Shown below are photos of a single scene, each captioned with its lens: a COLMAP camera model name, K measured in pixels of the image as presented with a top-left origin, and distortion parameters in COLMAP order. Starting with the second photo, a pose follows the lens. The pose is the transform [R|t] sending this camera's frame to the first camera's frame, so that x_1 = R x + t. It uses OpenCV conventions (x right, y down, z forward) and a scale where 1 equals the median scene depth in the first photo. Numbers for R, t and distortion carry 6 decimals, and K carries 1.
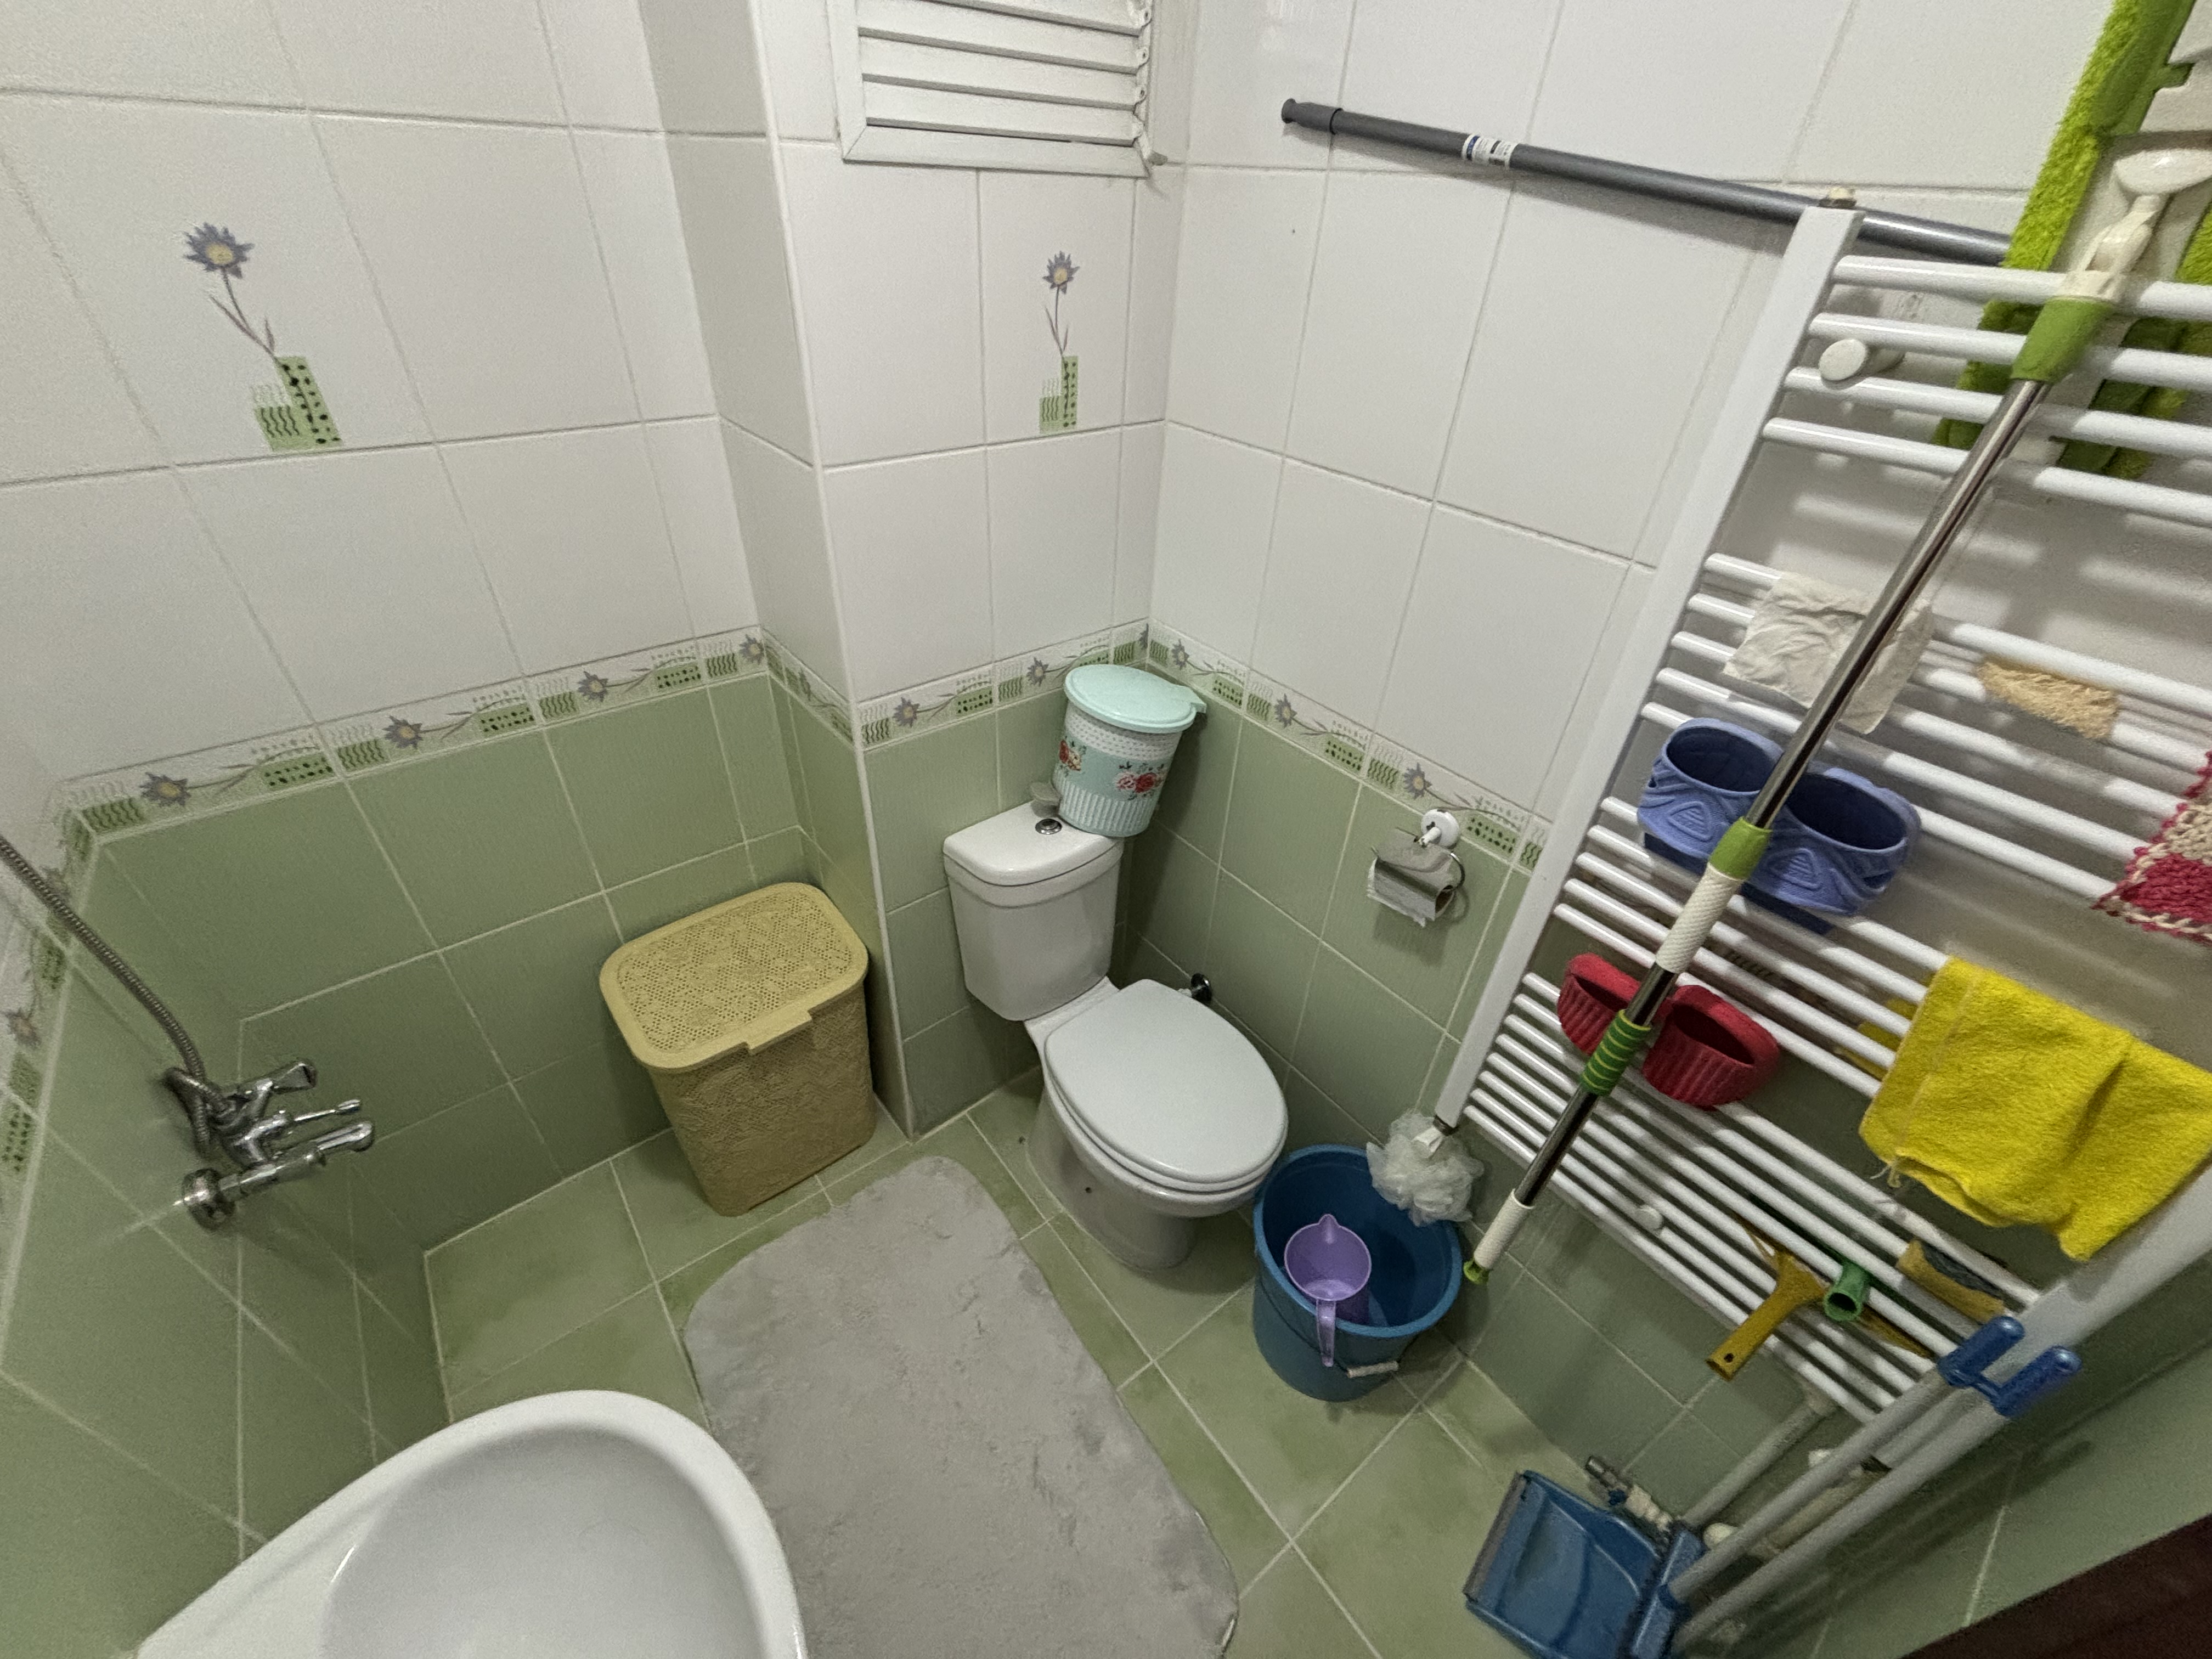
lens RADIAL K [[891.8, 0, 1105.2], [0, 891.8, 825.6], [0, 0, 1]] dist [0.001477, 0.000162]
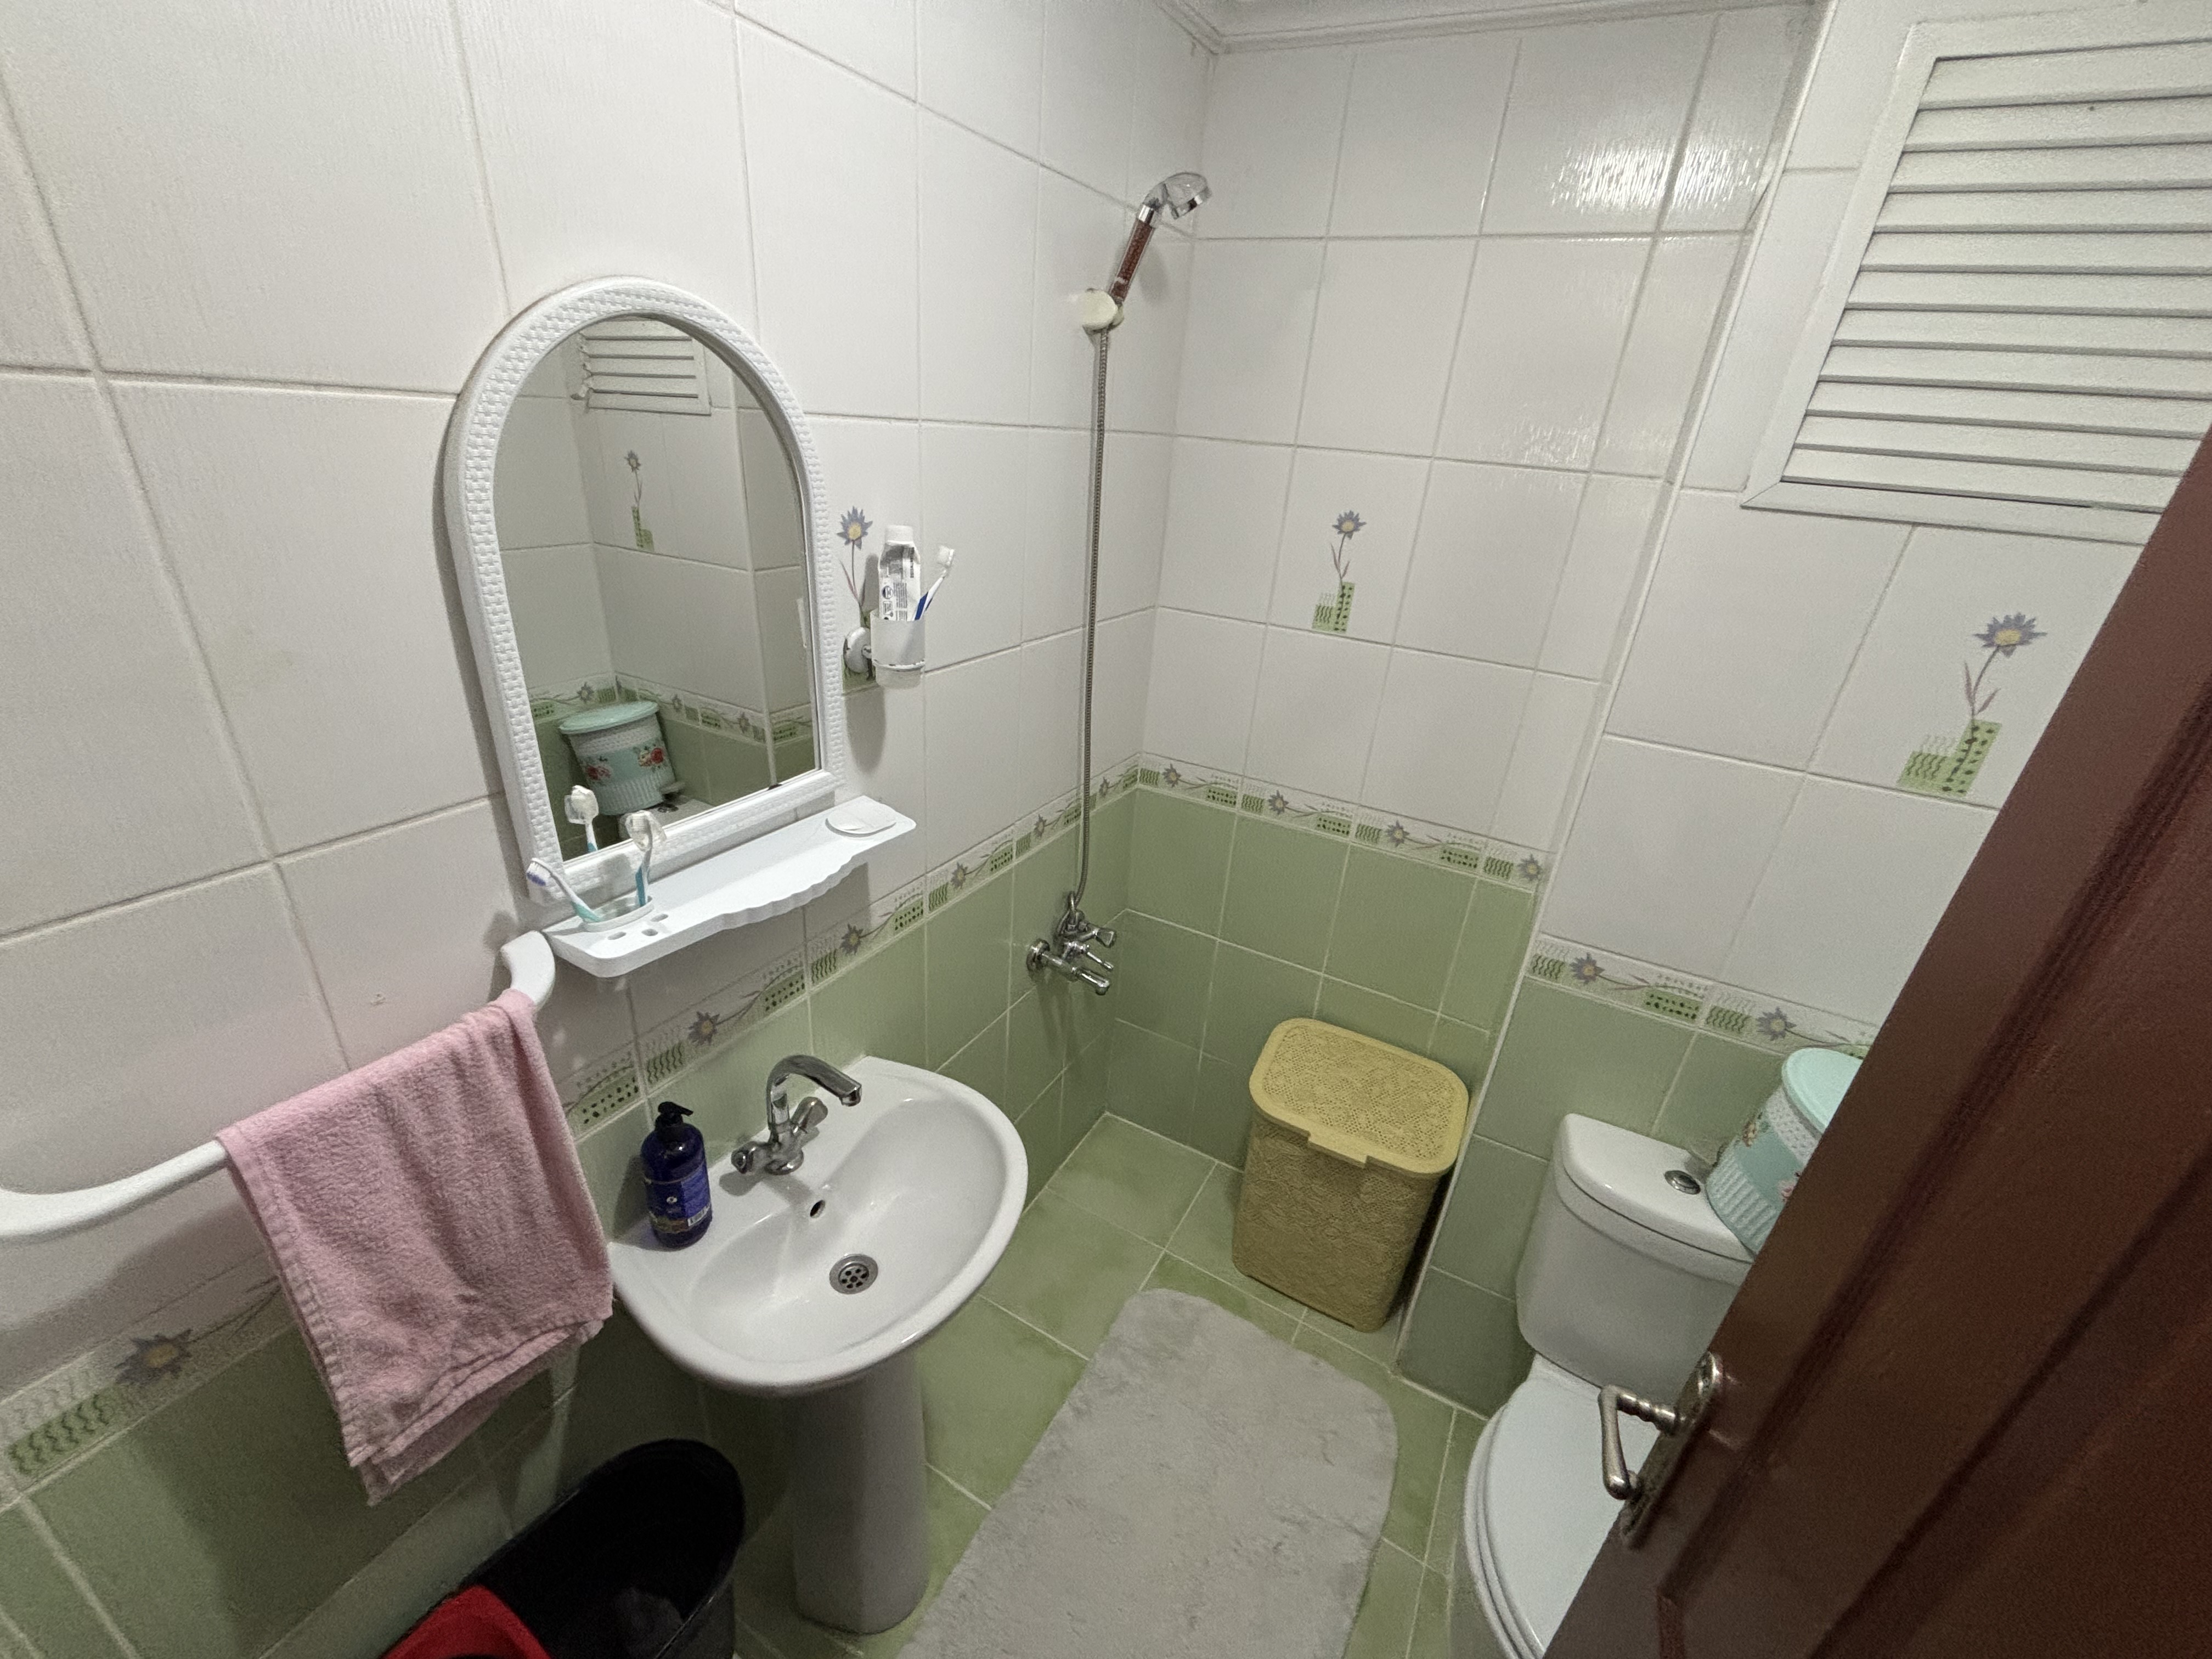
lens RADIAL K [[892.7, 0, 1096.9], [0, 892.7, 826.7], [0, 0, 1]] dist [0.003674, 0.000069]
pose [[0.391028, 0.372609, -0.841581, 0.350198], [-0.587477, 0.804930, 0.083420, -0.015006], [0.708497, 0.461790, 0.533650, -0.009243]]
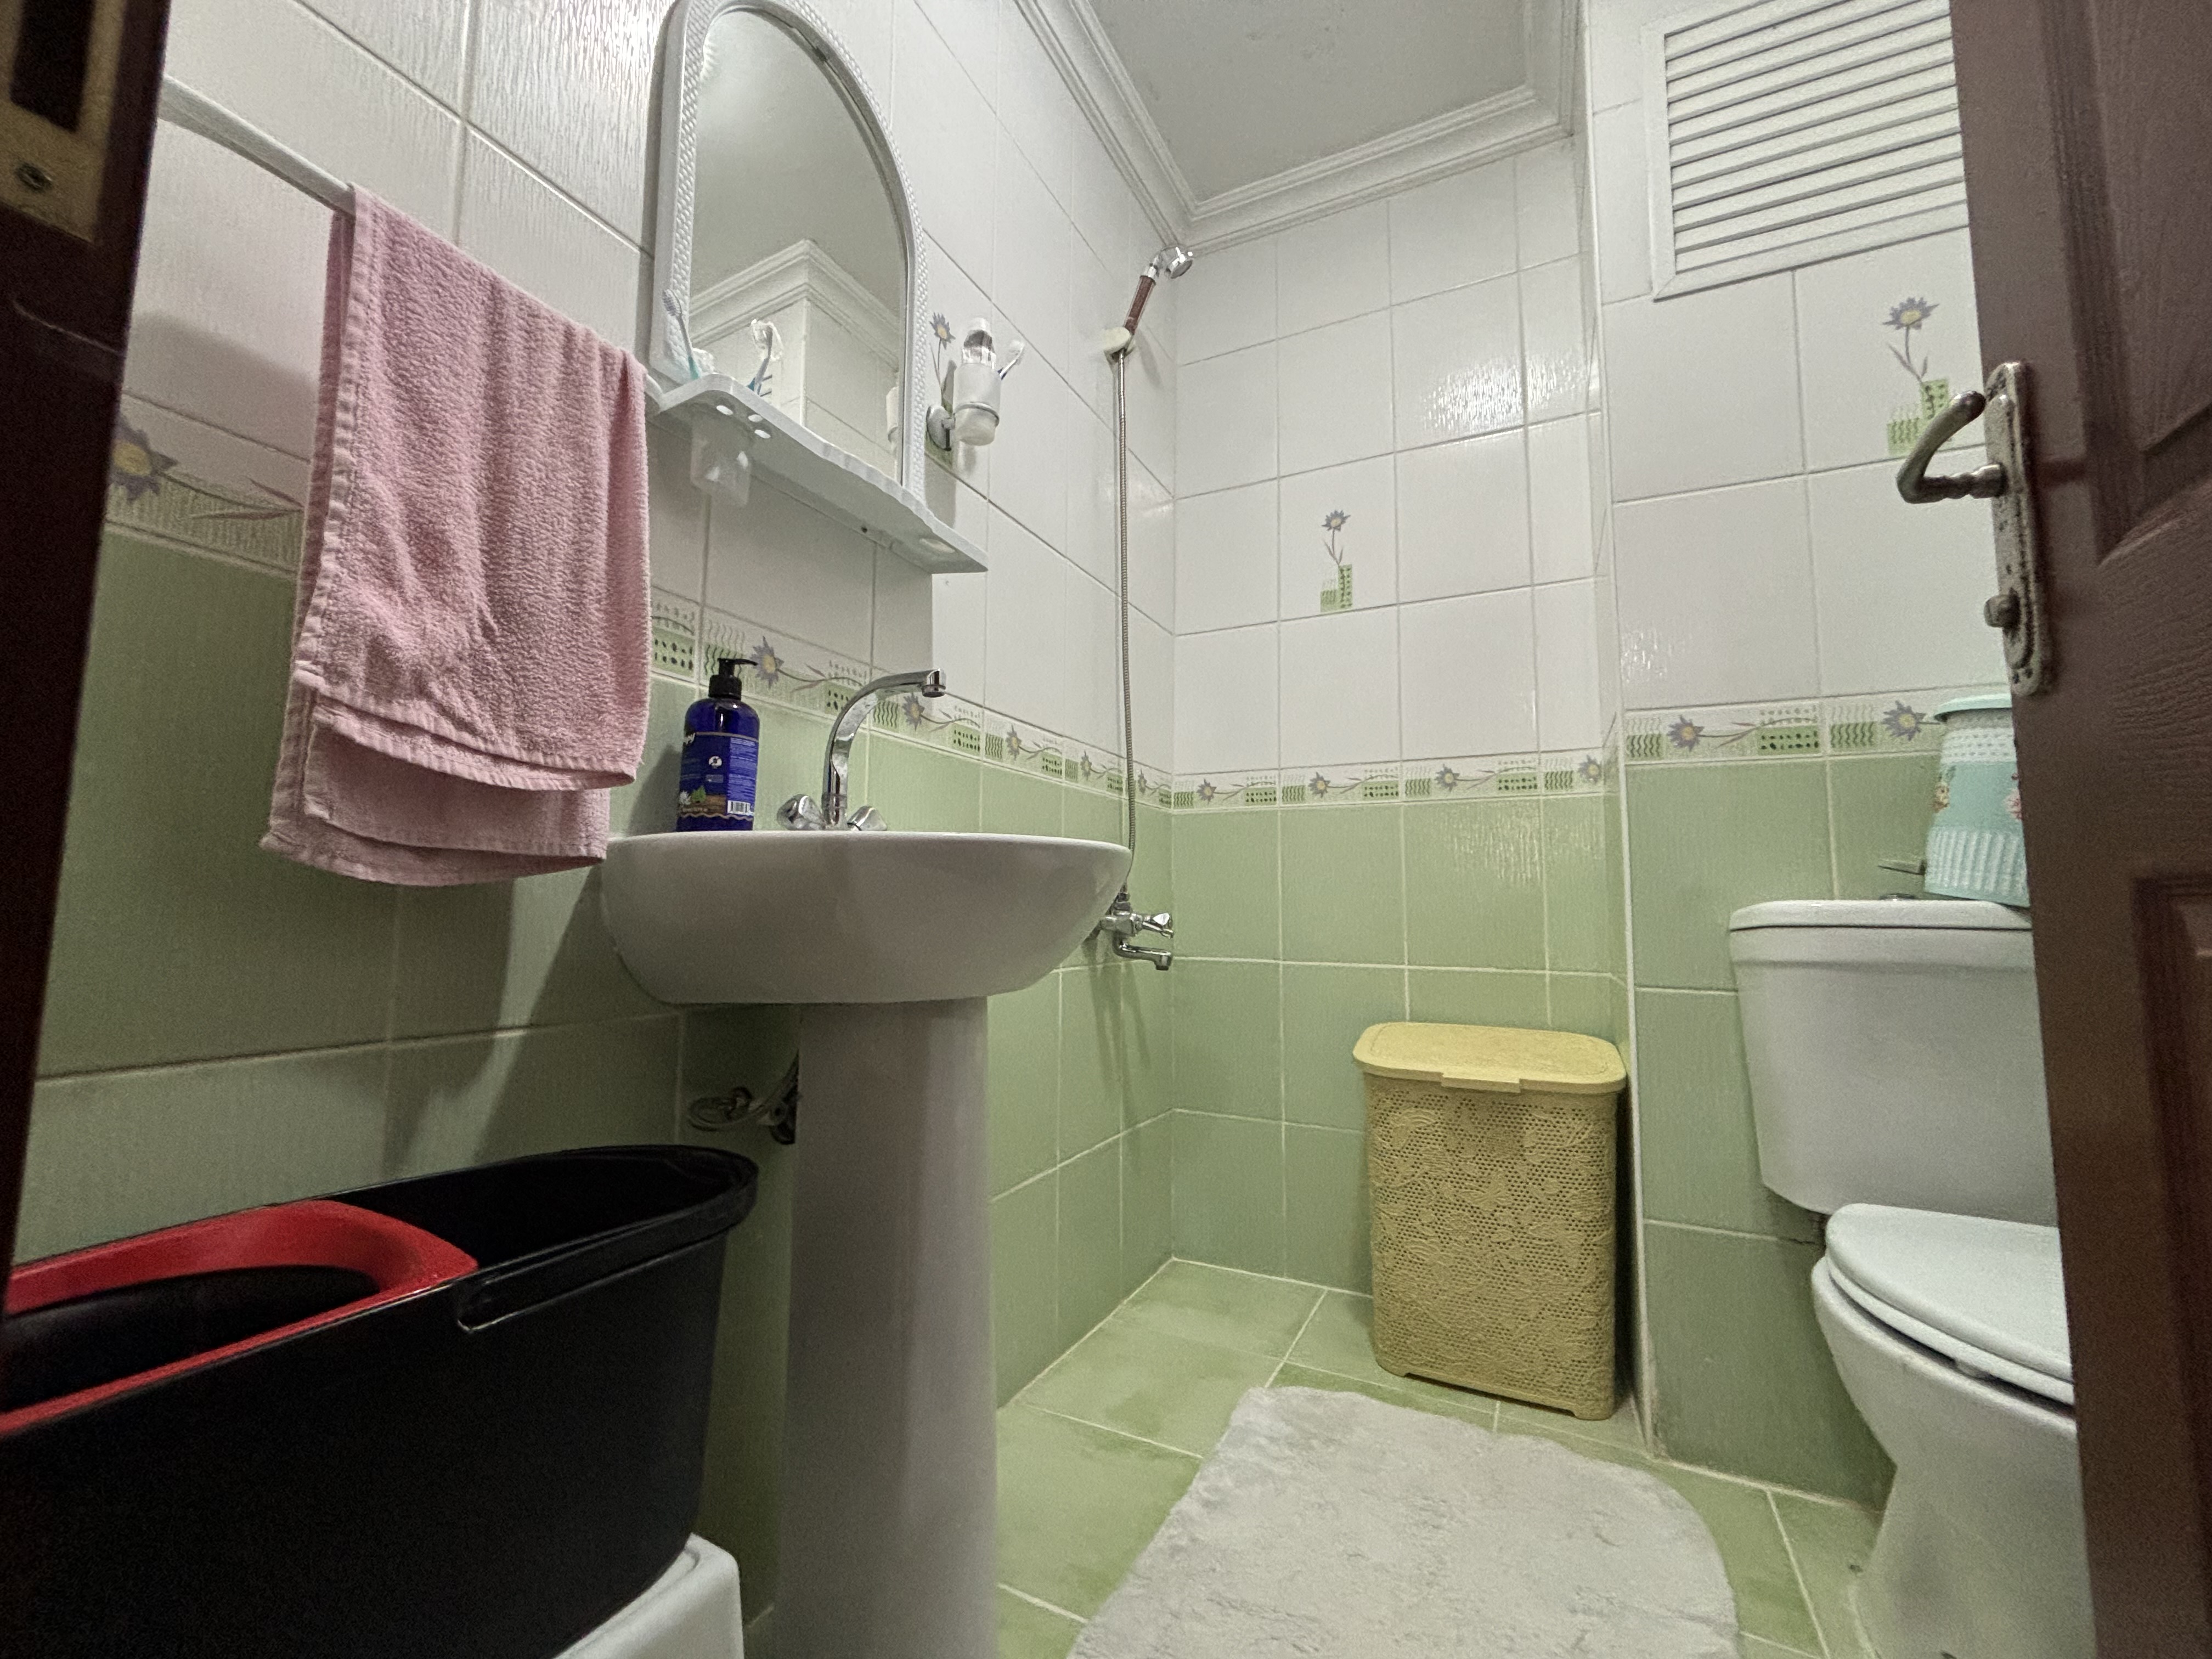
lens RADIAL K [[893.7, 0, 1097.1], [0, 893.7, 825.7], [0, 0, 1]] dist [-0.004202, 0.006716]
pose [[0.427422, -0.126056, -0.895221, 0.351923], [-0.528491, 0.768571, -0.360550, 0.625711], [0.733490, 0.627223, 0.261884, 0.342505]]
